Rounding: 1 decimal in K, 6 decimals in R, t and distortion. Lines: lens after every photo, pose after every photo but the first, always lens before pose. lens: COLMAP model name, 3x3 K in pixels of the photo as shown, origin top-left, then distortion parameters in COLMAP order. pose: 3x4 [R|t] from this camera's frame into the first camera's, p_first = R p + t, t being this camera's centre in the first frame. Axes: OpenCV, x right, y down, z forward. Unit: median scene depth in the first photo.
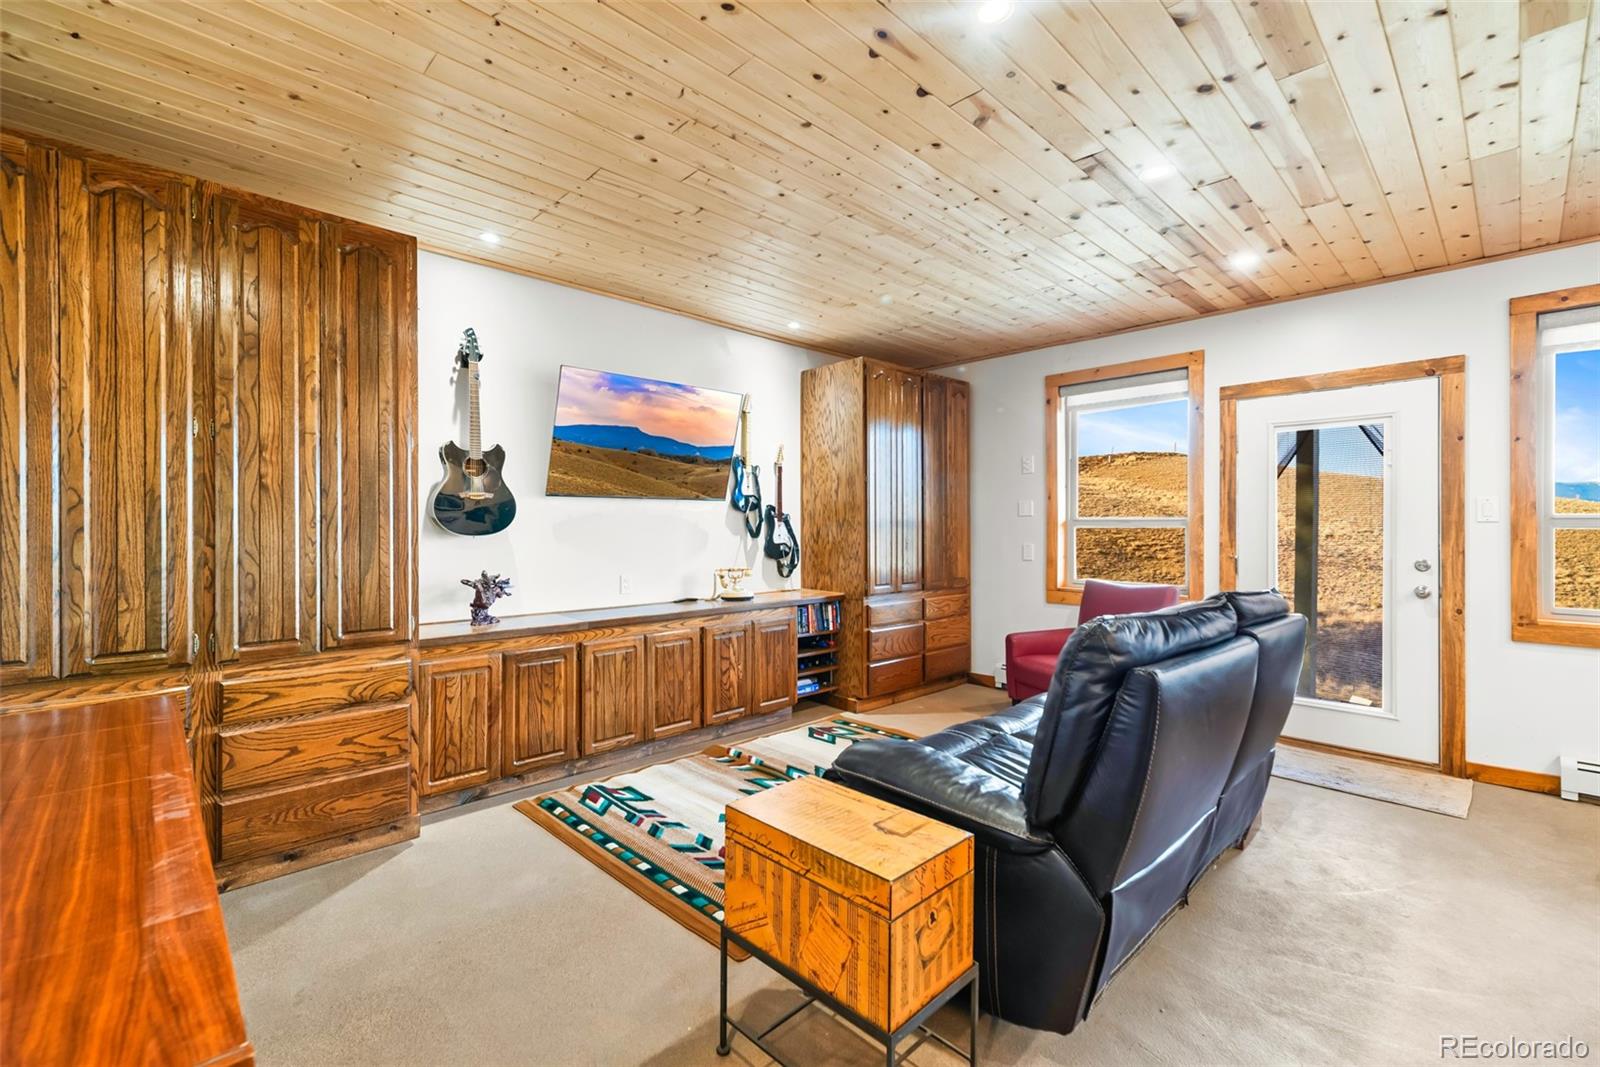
lens RADIAL K [[707.1, 0, 843.2], [0, 707.1, 526.1], [0, 0, 1]] dist [0.008687, 0.000492]
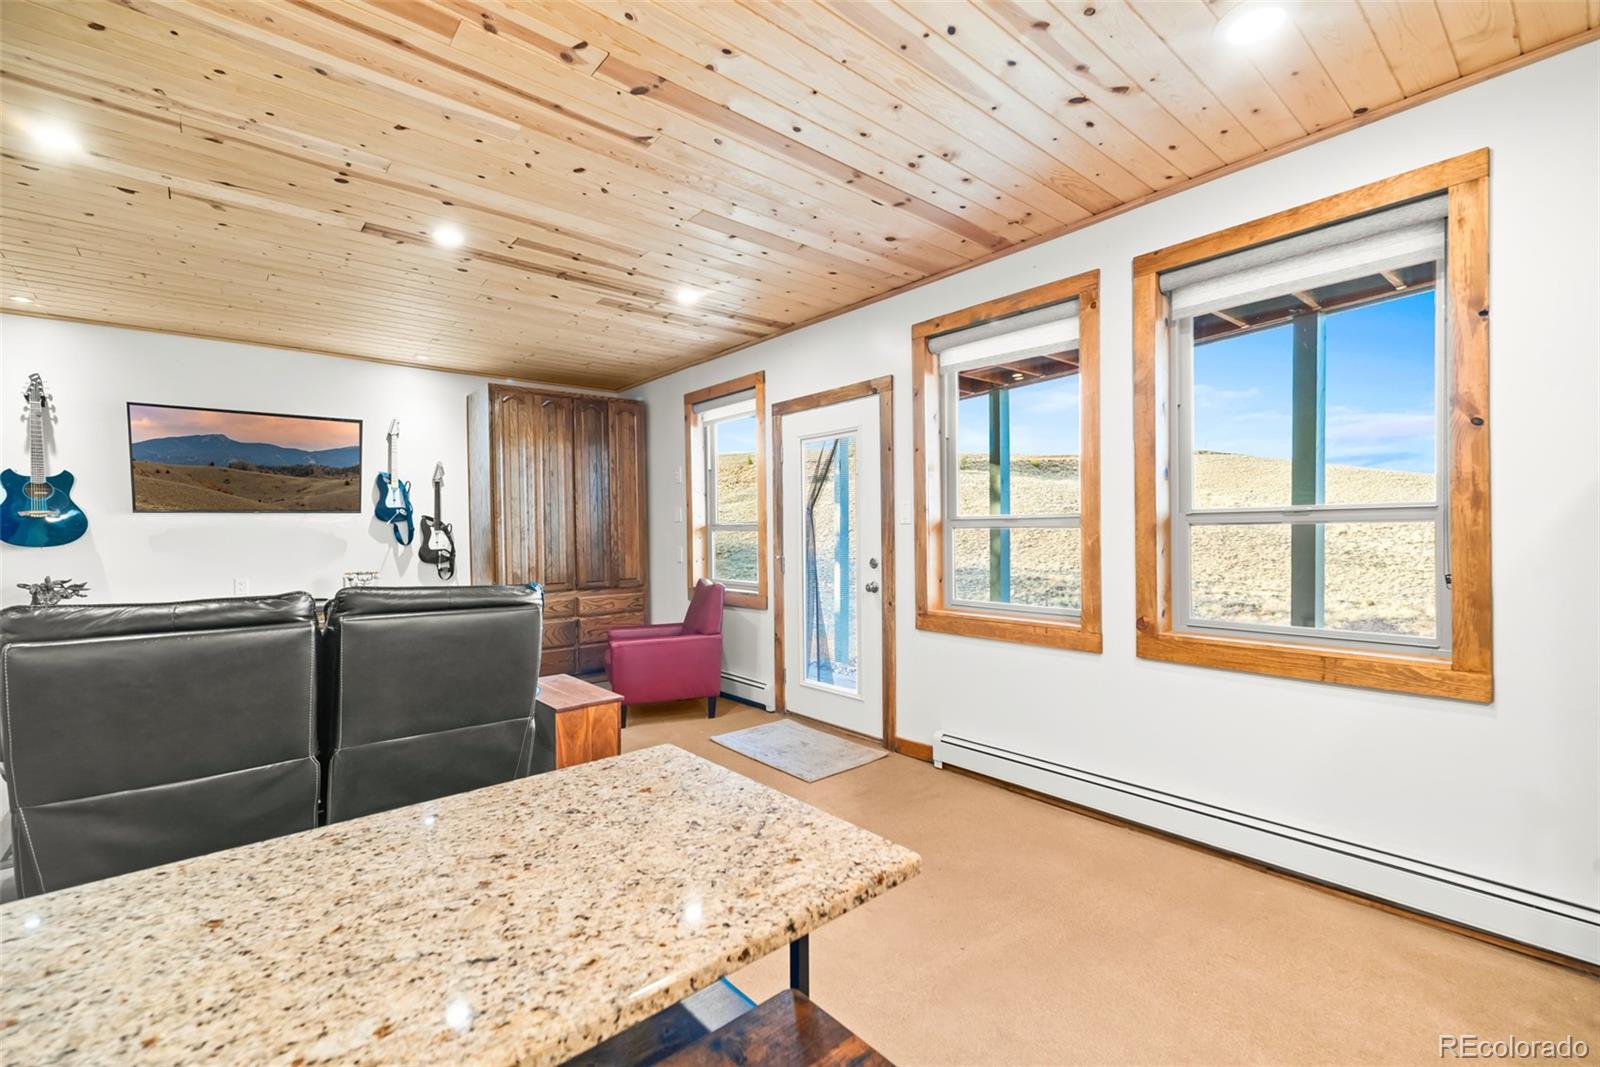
lens RADIAL K [[687.7, 0, 802.3], [0, 687.7, 537.9], [0, 0, 1]] dist [0.007663, 0.000607]
pose [[0.998134, -0.012741, -0.059721, 0.787973], [0.013432, 0.999847, 0.011187, 0.002013], [0.059569, -0.011969, 0.998152, -0.090852]]
